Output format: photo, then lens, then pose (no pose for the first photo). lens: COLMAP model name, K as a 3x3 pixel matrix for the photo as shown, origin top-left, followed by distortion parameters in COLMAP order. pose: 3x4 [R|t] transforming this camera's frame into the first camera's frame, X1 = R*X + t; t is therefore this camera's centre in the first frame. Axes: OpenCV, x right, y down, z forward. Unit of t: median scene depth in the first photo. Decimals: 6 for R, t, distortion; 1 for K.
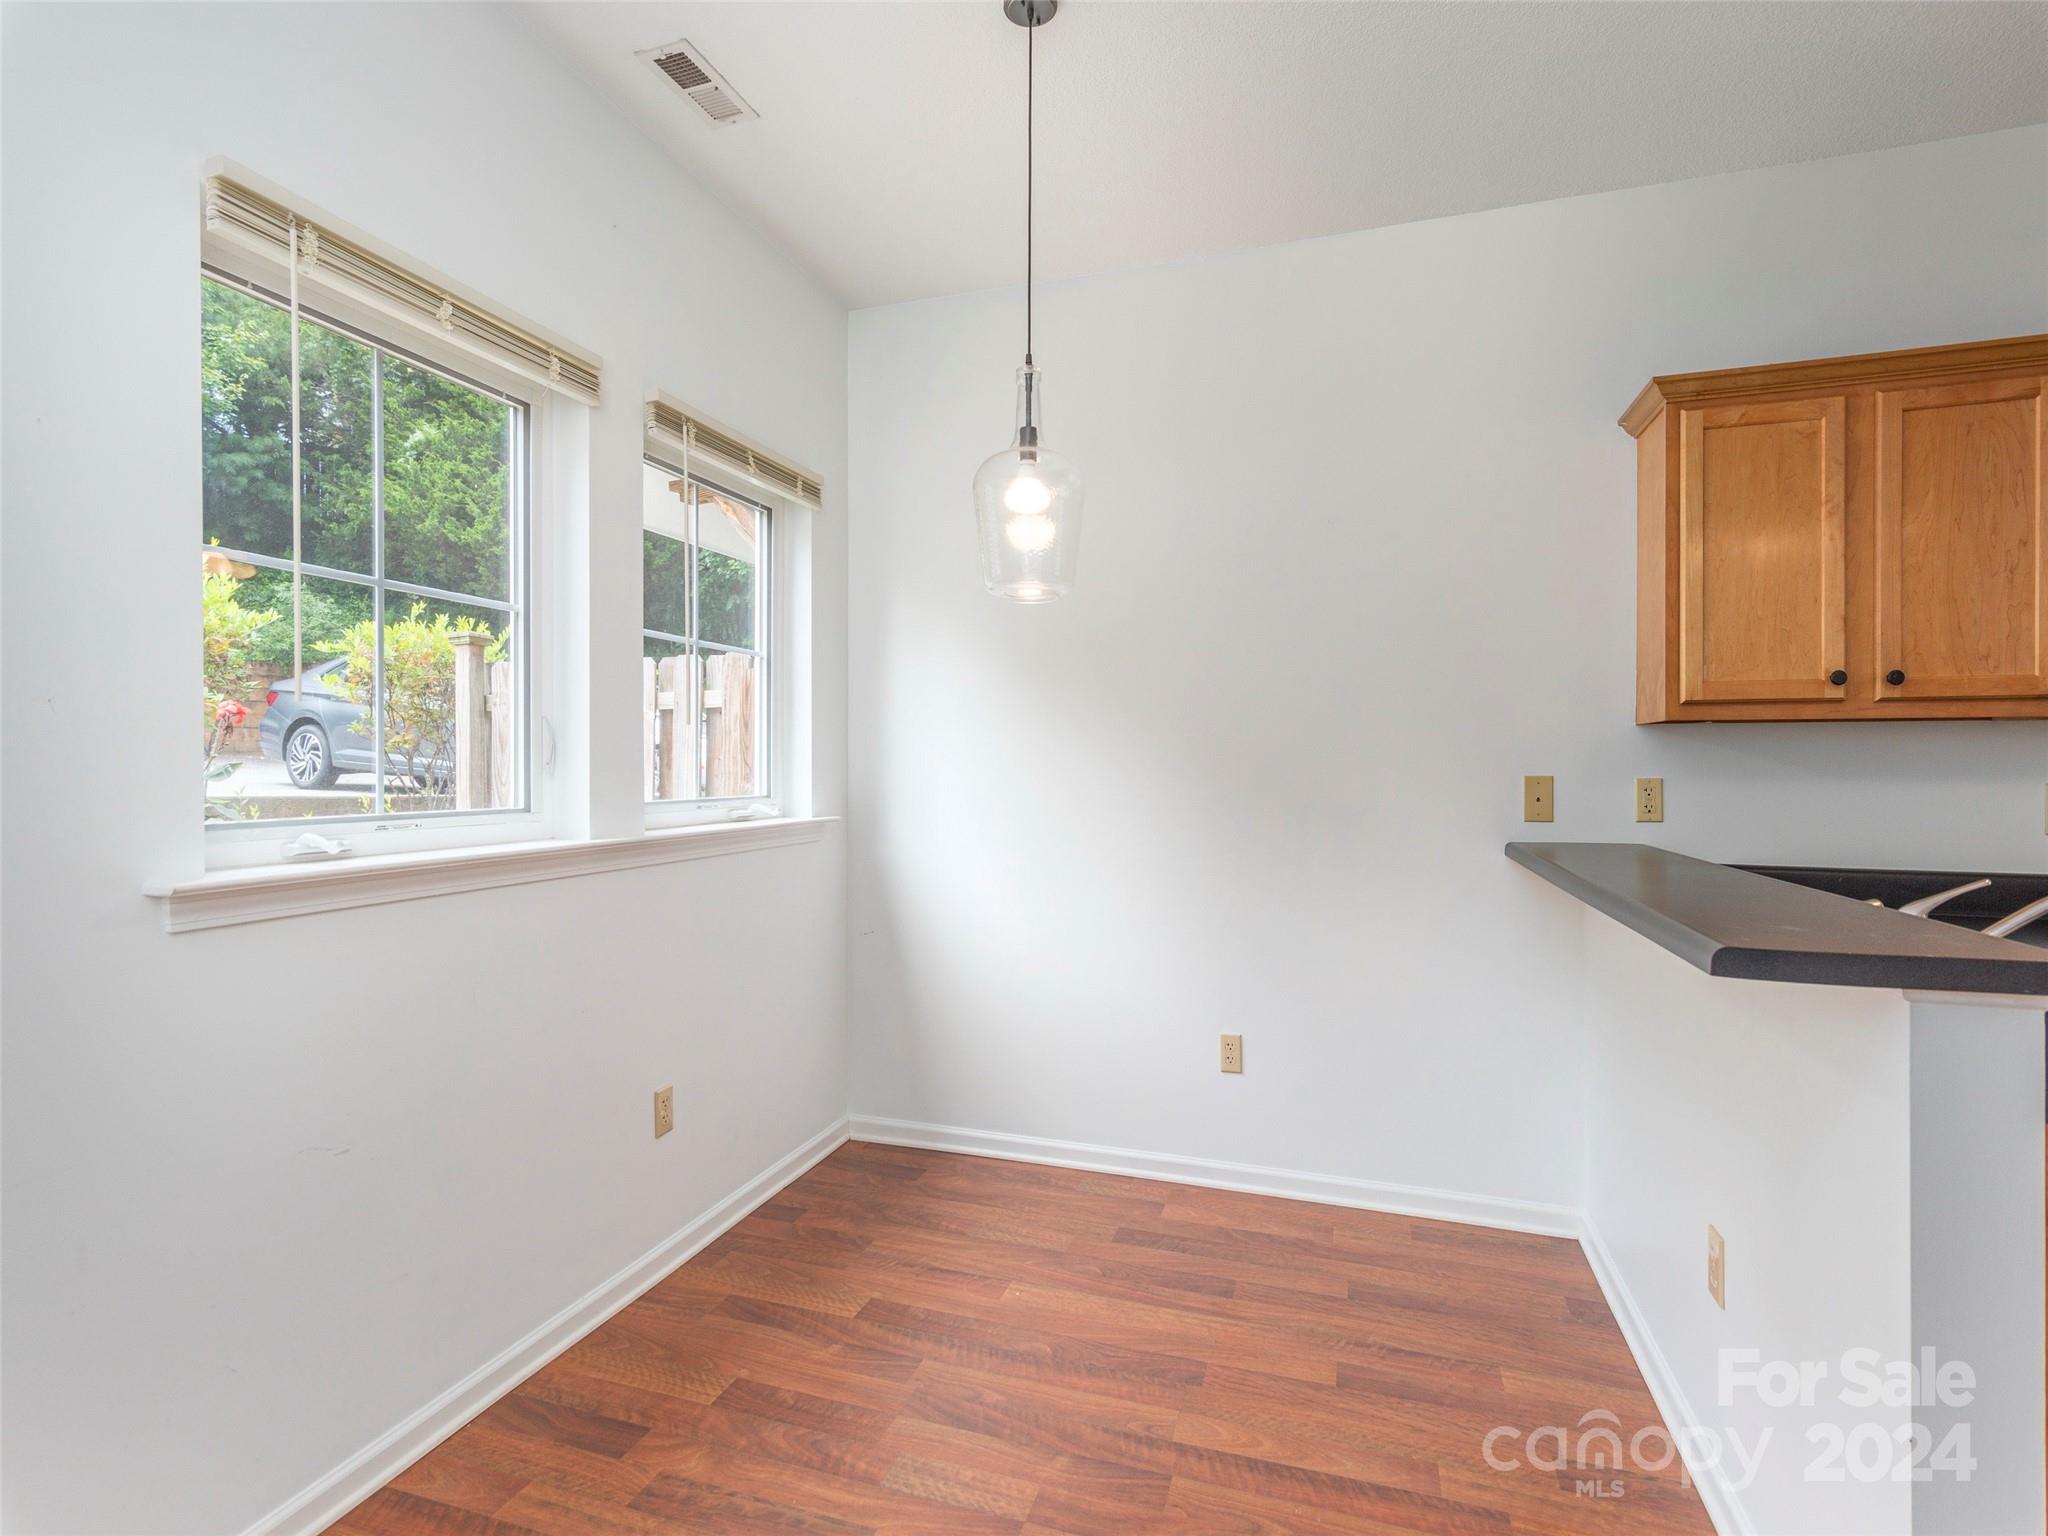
lens RADIAL K [[1009.4, 0, 1020.2], [0, 1009.4, 771.7], [0, 0, 1]] dist [0.009700, 0.000245]
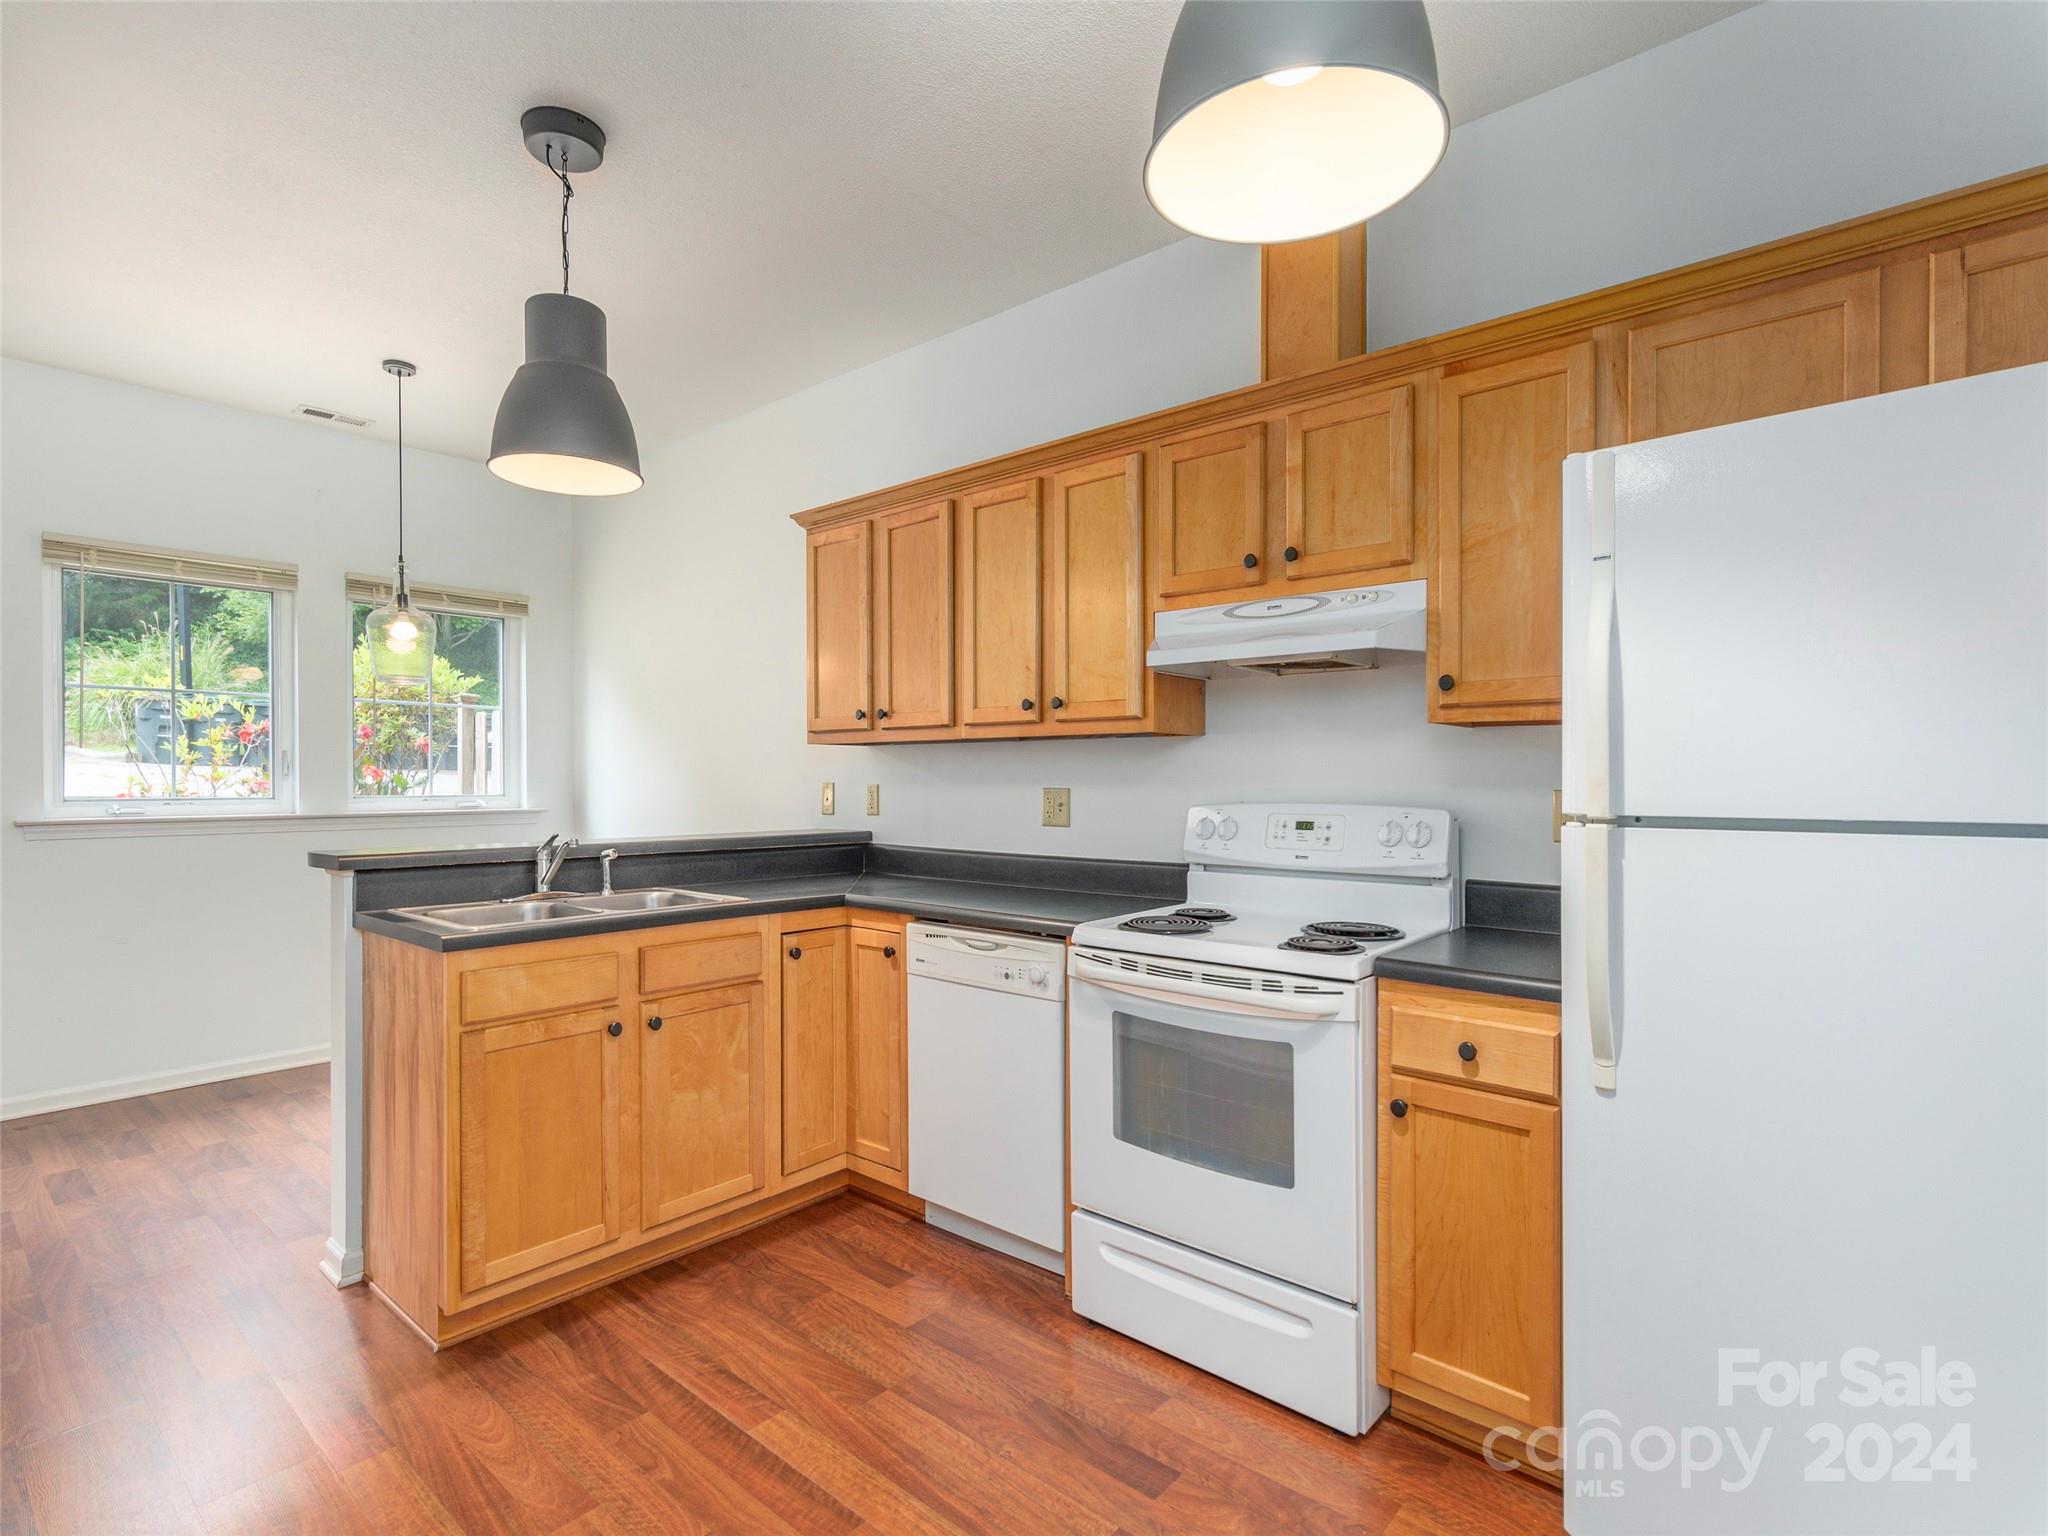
lens RADIAL K [[1009.4, 0, 982.3], [0, 1009.4, 783.2], [0, 0, 1]] dist [0.009700, 0.000245]
pose [[0.918905, 0.002689, -0.394471, 1.514372], [-0.005840, 0.999960, -0.006788, 0.015124], [0.394437, 0.008541, 0.918883, -0.261041]]
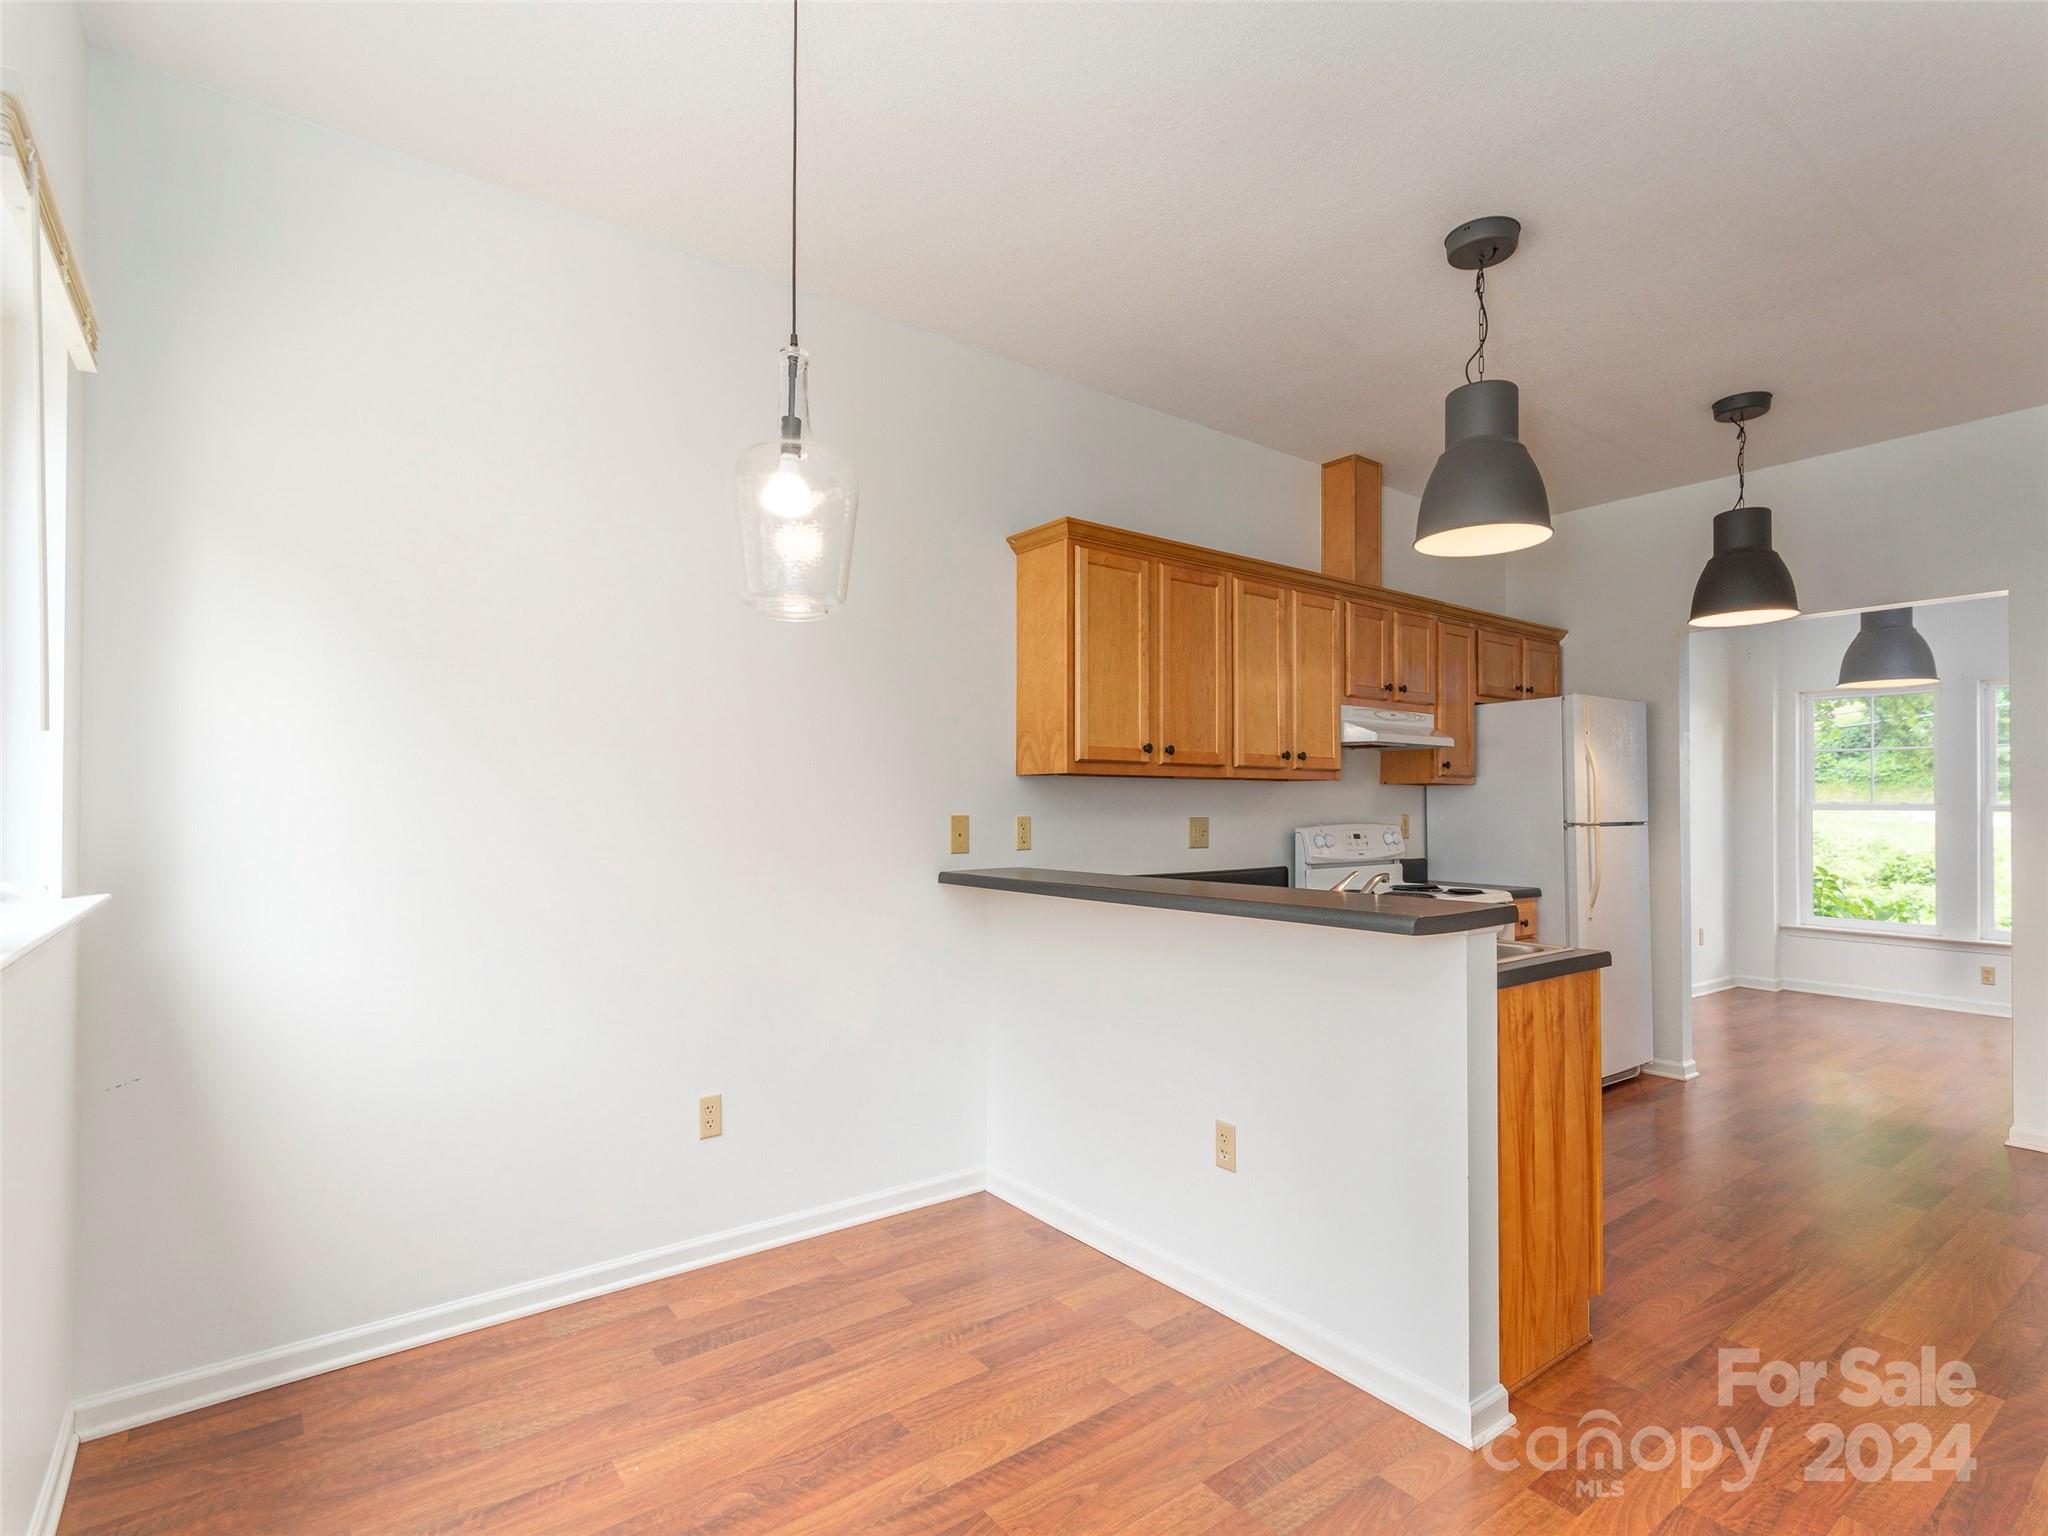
lens RADIAL K [[1009.4, 0, 1029.7], [0, 1009.4, 802.1], [0, 0, 1]] dist [0.009700, 0.000245]
pose [[0.563407, 0.003086, 0.826174, -0.514930], [0.005707, 0.999955, -0.007627, -0.002592], [-0.826160, 0.009012, 0.563364, 0.301388]]
